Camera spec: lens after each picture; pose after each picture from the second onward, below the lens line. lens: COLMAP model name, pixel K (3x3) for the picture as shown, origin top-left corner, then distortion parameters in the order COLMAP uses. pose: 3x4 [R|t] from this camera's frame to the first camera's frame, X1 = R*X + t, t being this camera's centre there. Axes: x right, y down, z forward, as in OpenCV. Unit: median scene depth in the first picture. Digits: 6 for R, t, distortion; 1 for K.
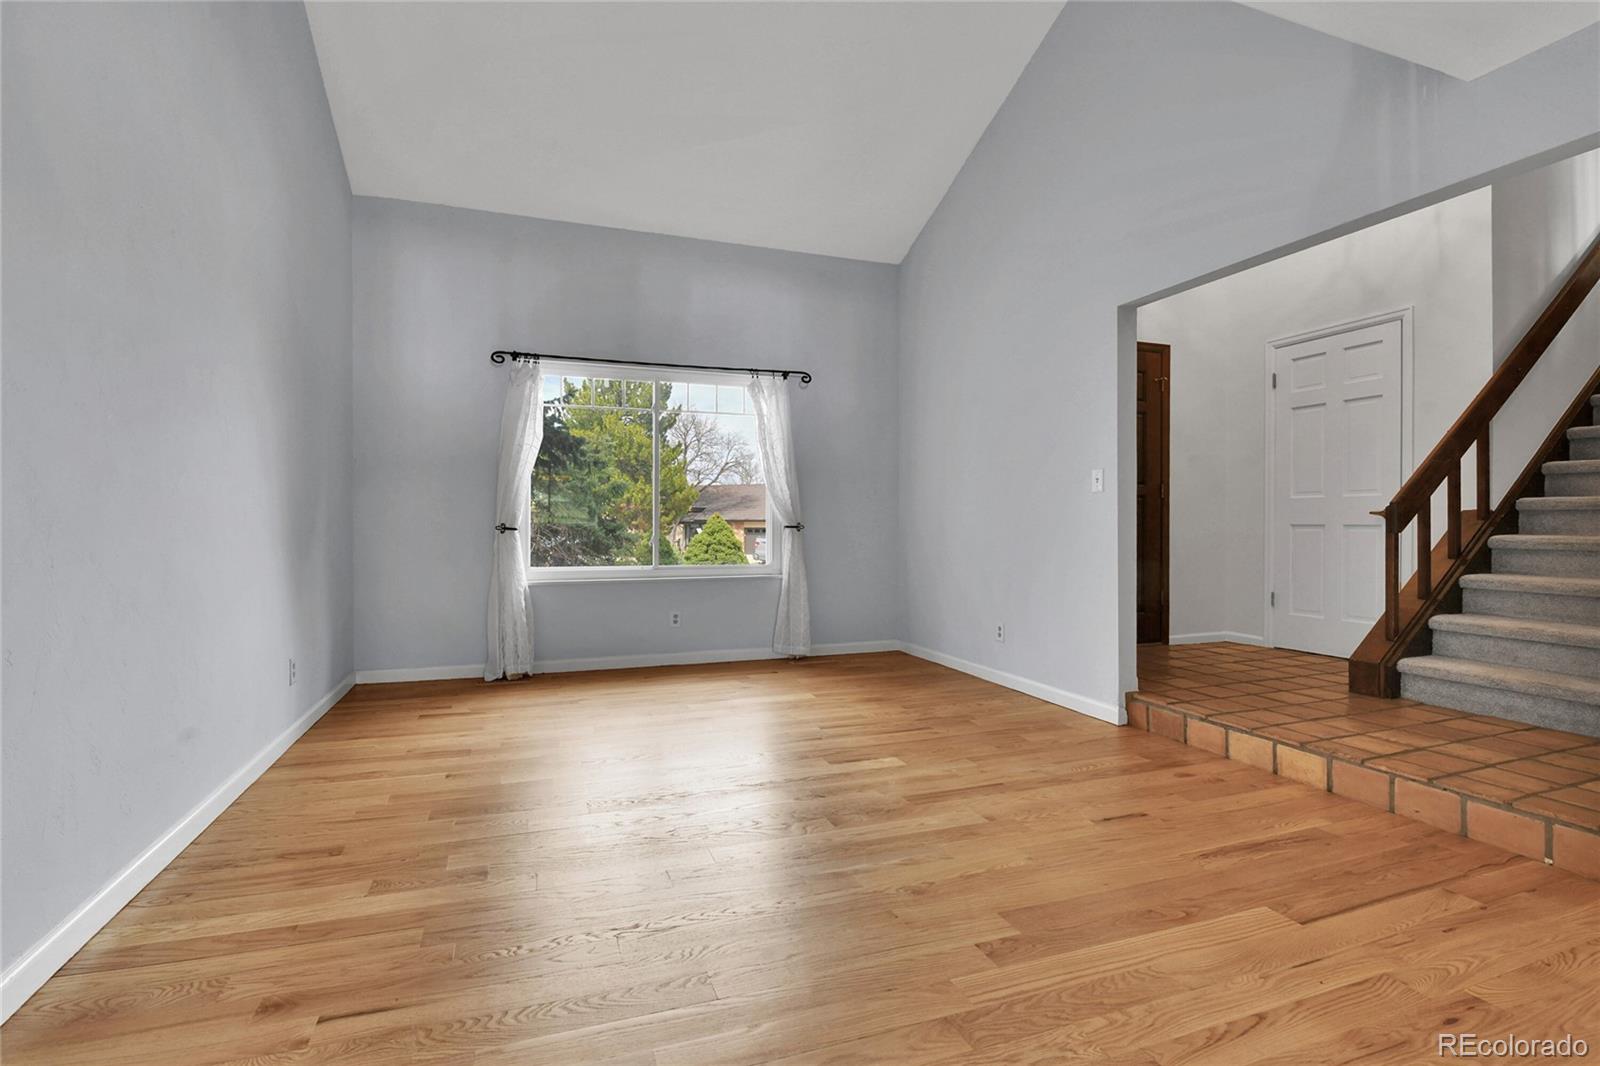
lens RADIAL K [[705.1, 0, 796.2], [0, 705.1, 518.1], [0, 0, 1]] dist [-0.001463, -0.007575]
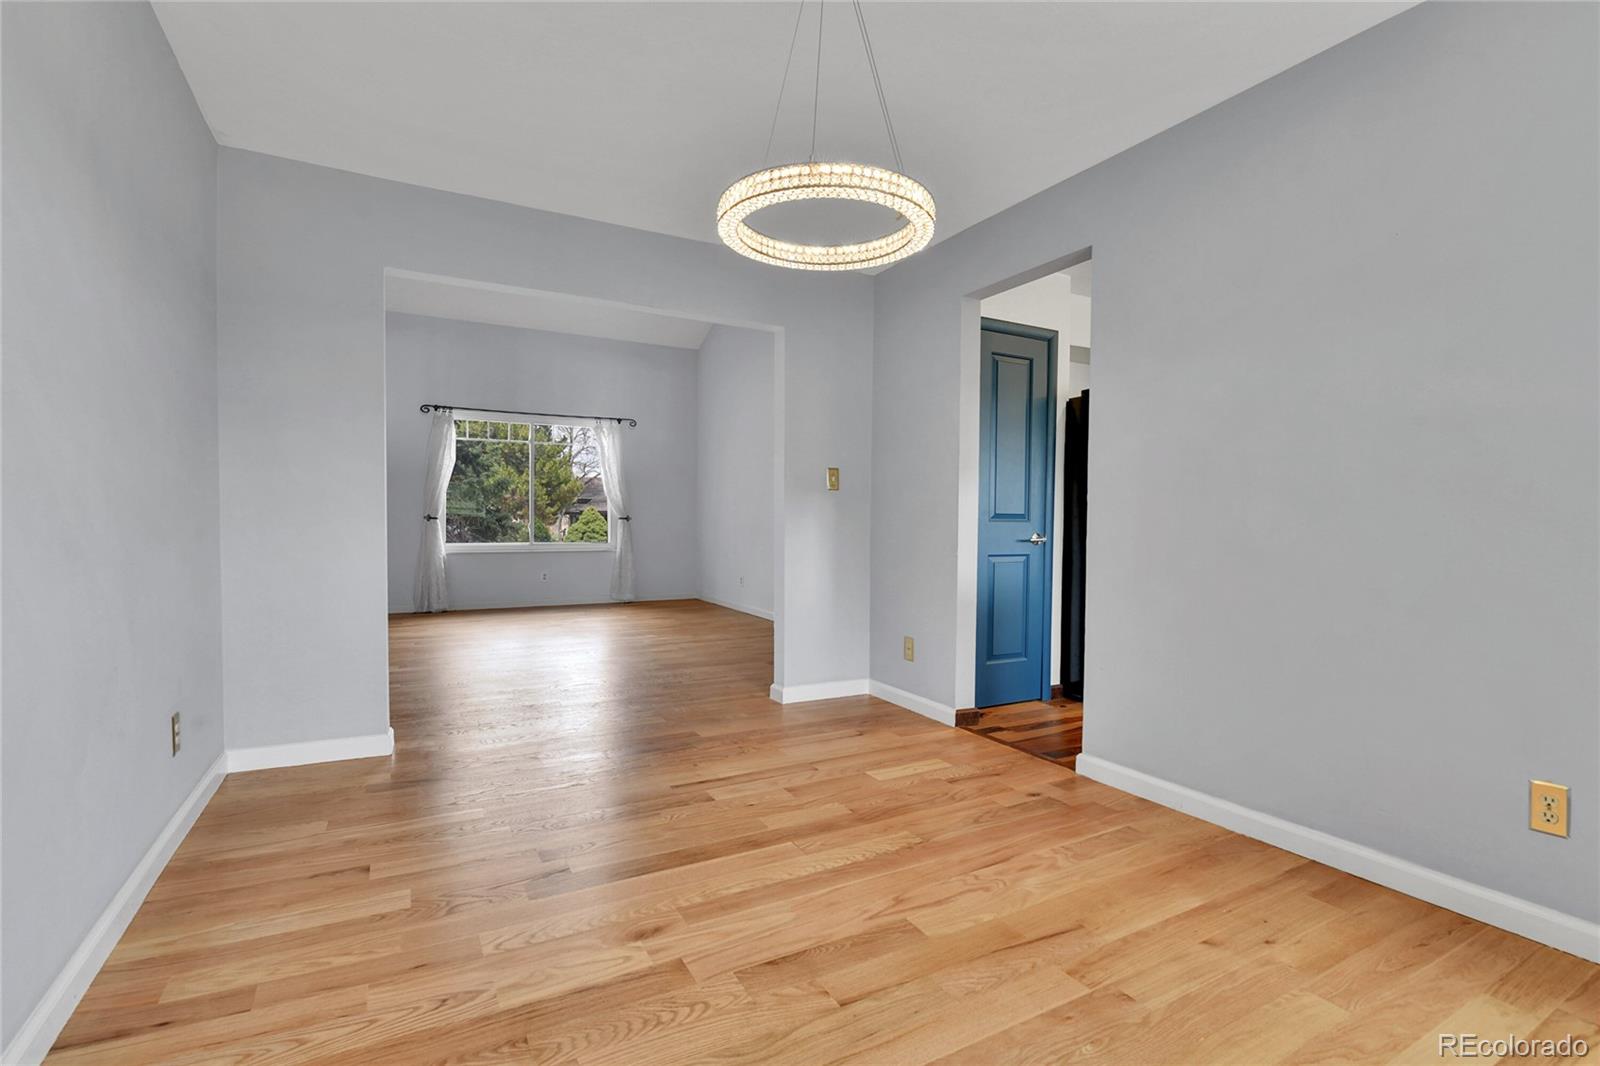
lens RADIAL K [[726.7, 0, 821.0], [0, 726.7, 528.9], [0, 0, 1]] dist [-0.000831, -0.006589]
pose [[0.986066, 0.006421, 0.166229, 0.118333], [-0.010847, 0.999610, 0.025732, -0.008002], [-0.165999, -0.027176, 0.985751, -0.493403]]
